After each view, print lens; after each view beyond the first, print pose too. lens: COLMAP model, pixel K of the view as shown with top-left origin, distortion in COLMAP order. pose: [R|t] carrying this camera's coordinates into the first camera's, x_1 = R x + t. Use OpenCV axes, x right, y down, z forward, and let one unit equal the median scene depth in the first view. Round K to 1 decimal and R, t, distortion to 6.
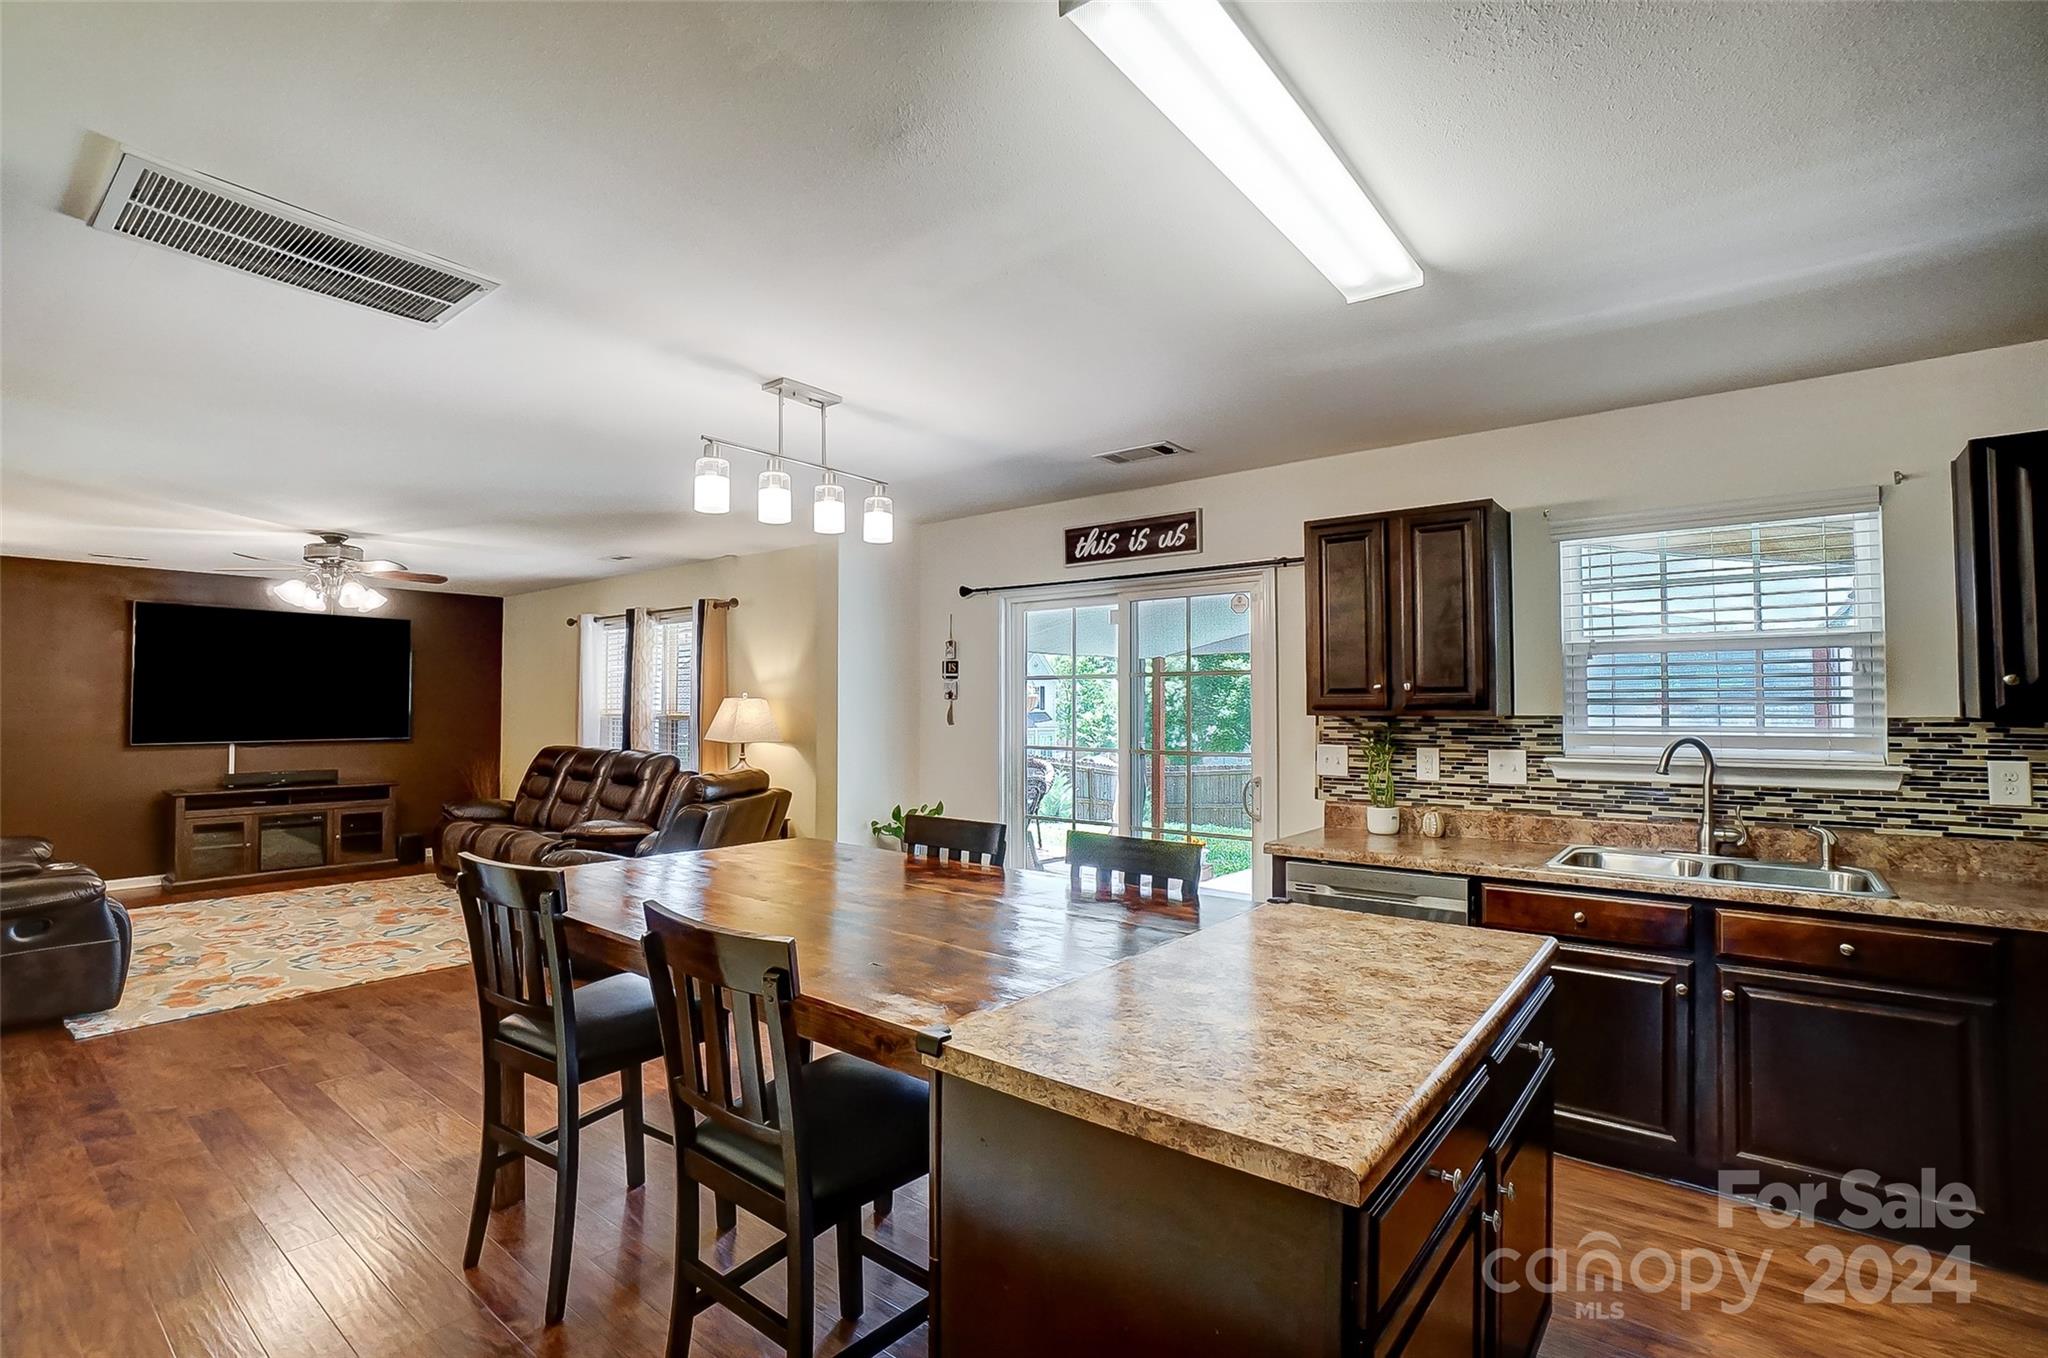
lens RADIAL K [[948.8, 0, 1003.4], [0, 948.8, 676.7], [0, 0, 1]] dist [-0.054290, 0.019370]
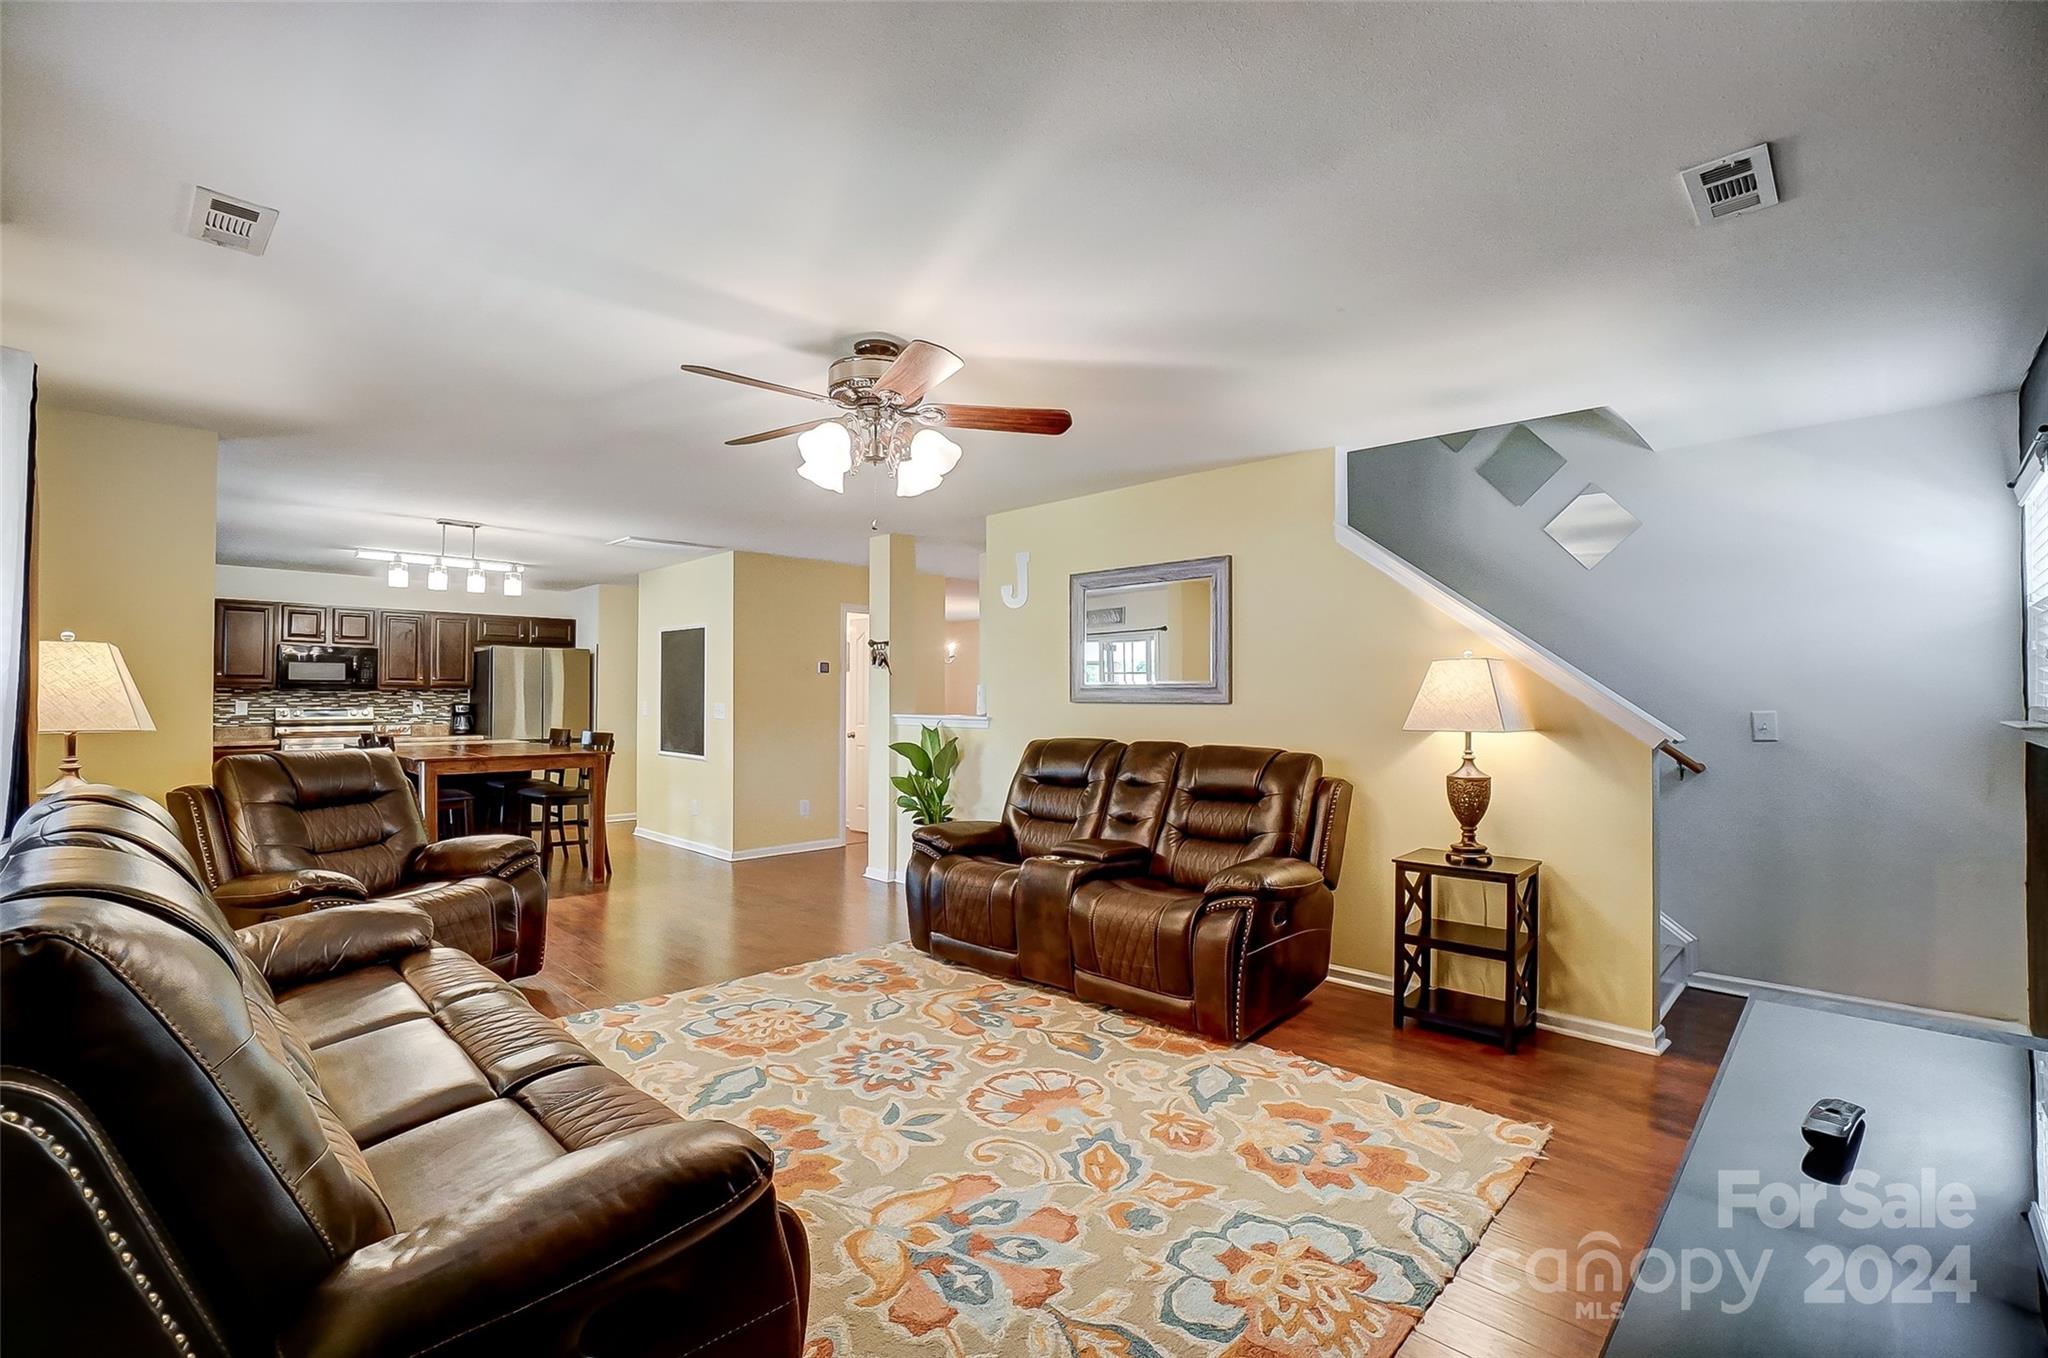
lens RADIAL K [[902.8, 0, 992.4], [0, 902.8, 691.4], [0, 0, 1]] dist [-0.057383, 0.022644]
pose [[-0.993848, -0.004560, 0.110658, -1.256000], [-0.008911, 0.999205, -0.038851, 0.096006], [-0.110392, -0.039598, -0.993099, 2.212568]]
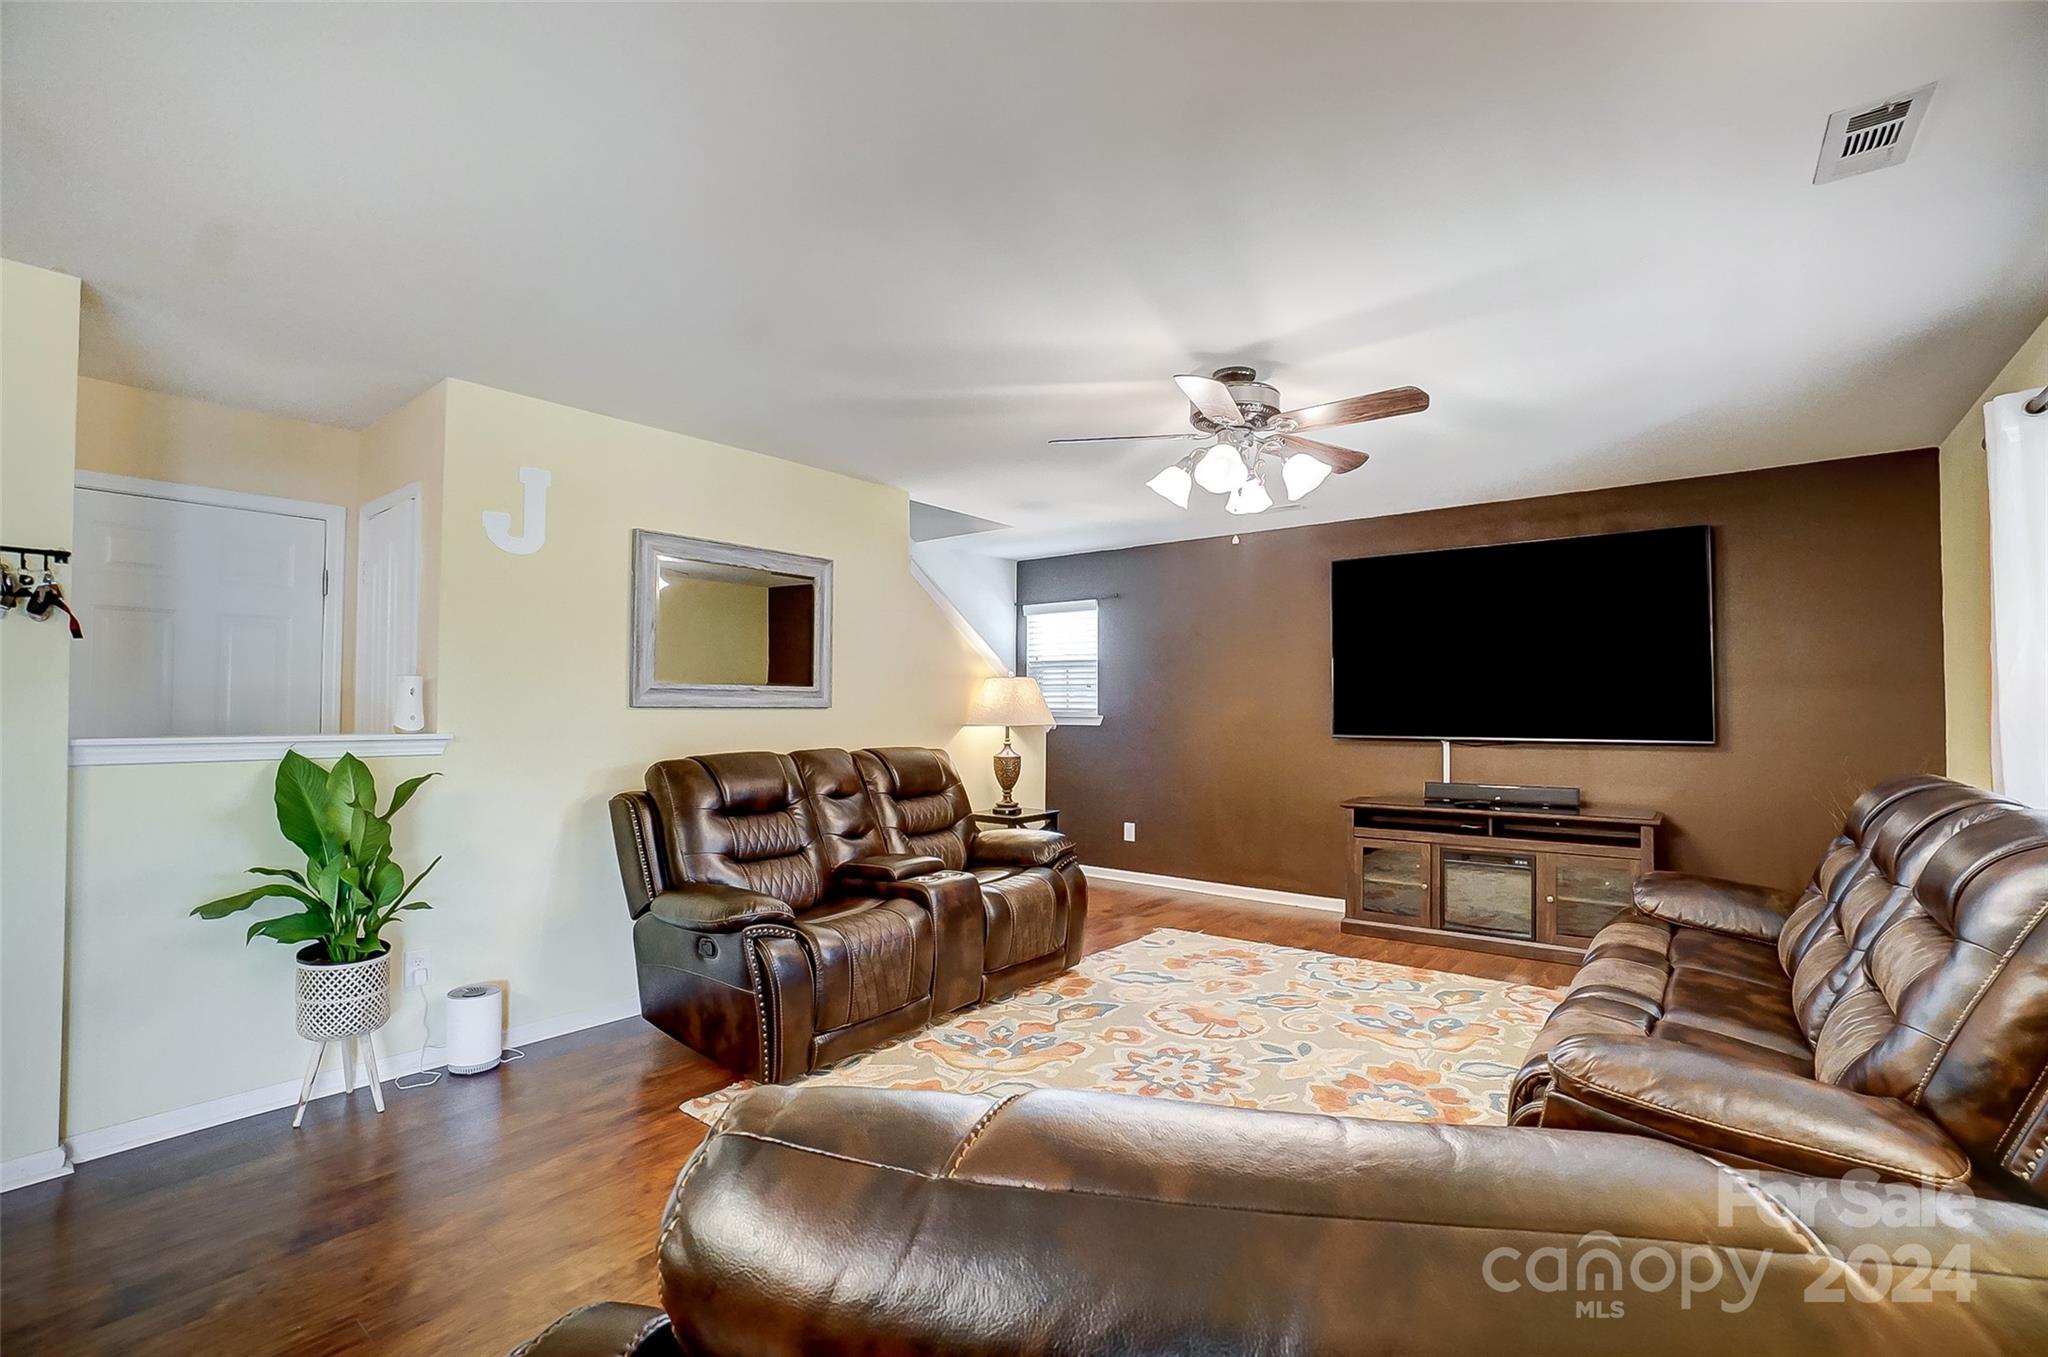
lens RADIAL K [[916.6, 0, 1011.0], [0, 916.6, 683.2], [0, 0, 1]] dist [-0.069639, 0.024671]
pose [[0.002808, -0.028428, -0.999592, -0.261076], [0.029199, 0.999172, -0.028334, 0.072734], [0.999570, -0.029108, 0.003636, 1.268652]]
